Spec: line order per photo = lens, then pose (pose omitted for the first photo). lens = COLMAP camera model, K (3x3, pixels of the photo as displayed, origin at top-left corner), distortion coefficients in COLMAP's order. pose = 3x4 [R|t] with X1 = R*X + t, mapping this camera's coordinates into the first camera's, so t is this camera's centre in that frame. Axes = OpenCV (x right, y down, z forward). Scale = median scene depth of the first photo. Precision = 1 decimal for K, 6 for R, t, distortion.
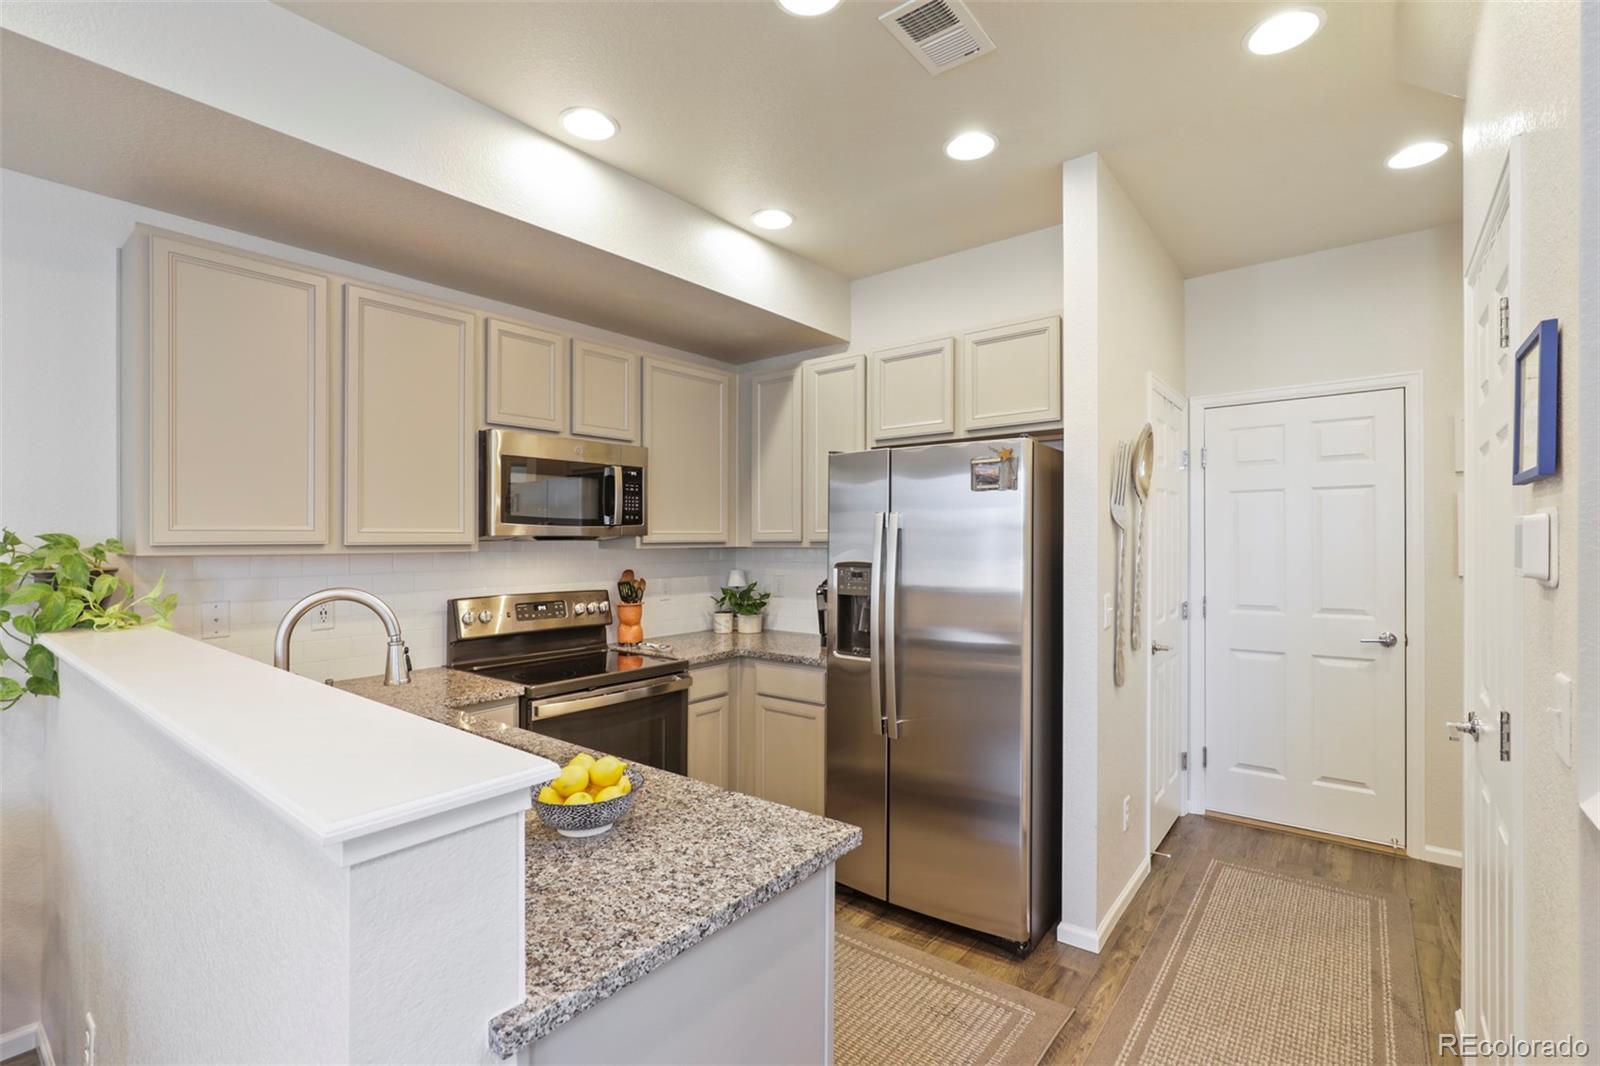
lens RADIAL K [[739.8, 0, 794.6], [0, 739.8, 537.0], [0, 0, 1]] dist [-0.026714, 0.010490]
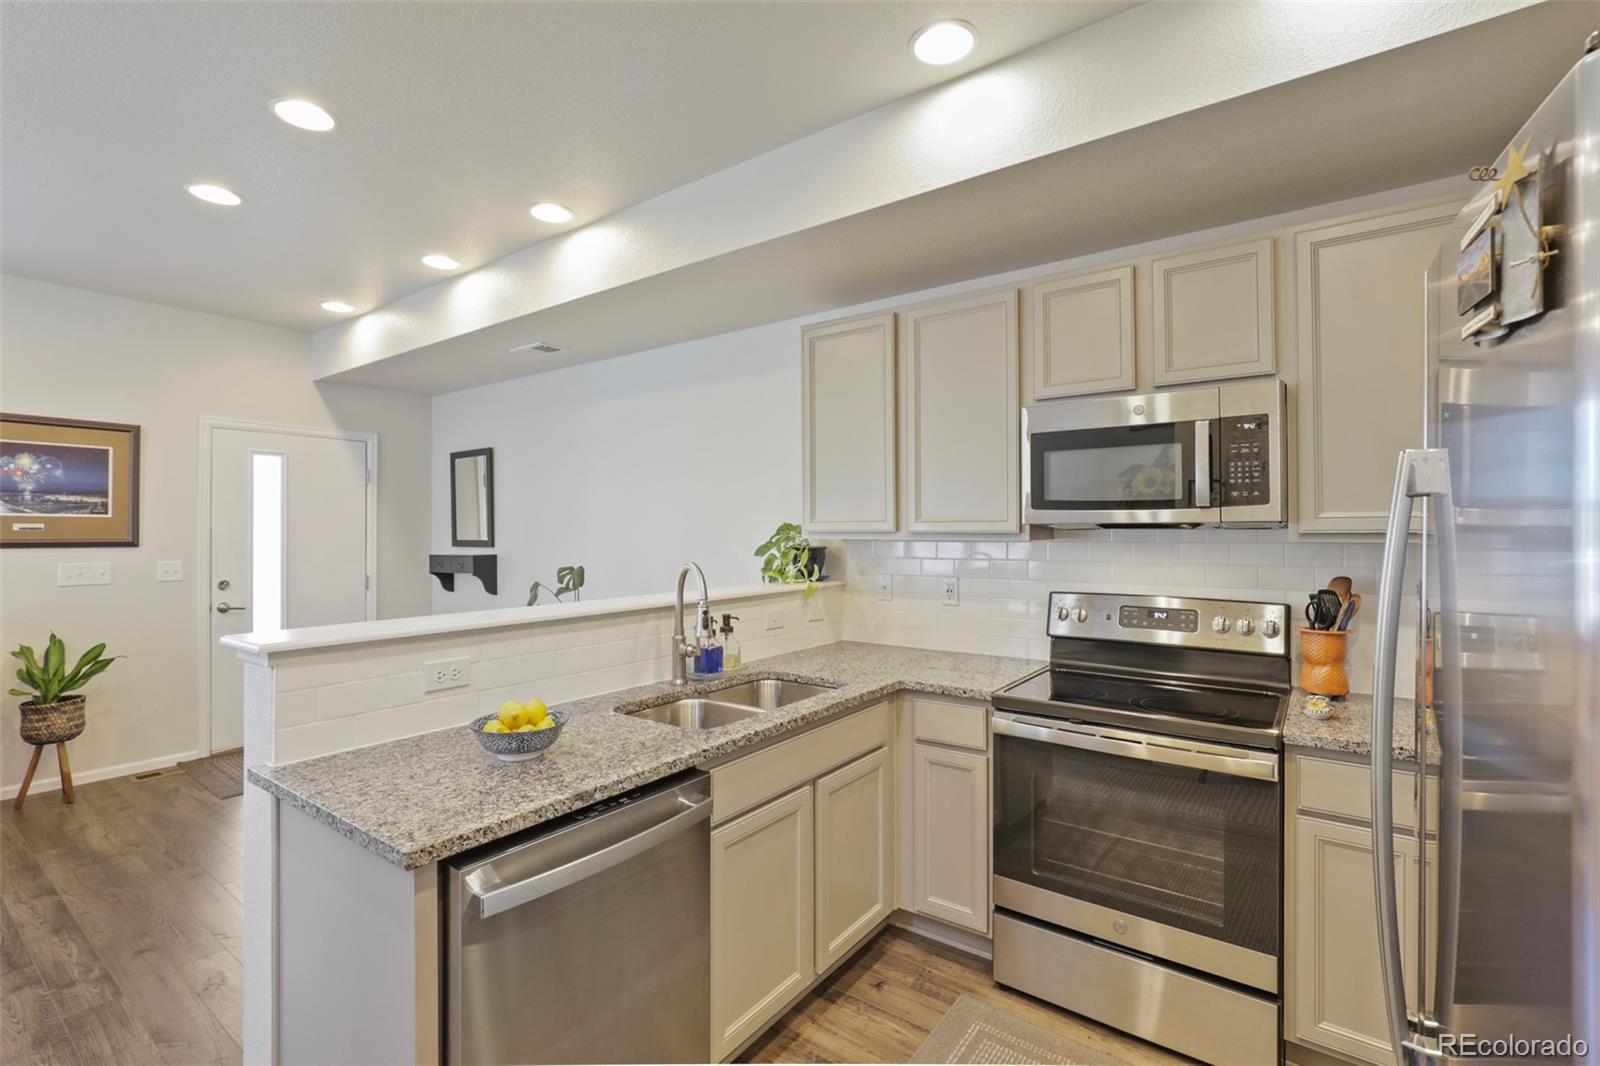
lens RADIAL K [[739.8, 0, 820.5], [0, 739.8, 524.2], [0, 0, 1]] dist [-0.026714, 0.010490]
pose [[0.077005, -0.011191, -0.996968, 0.420601], [-0.001282, 0.999935, -0.011323, 0.008981], [0.997030, 0.002150, 0.076986, 0.604214]]
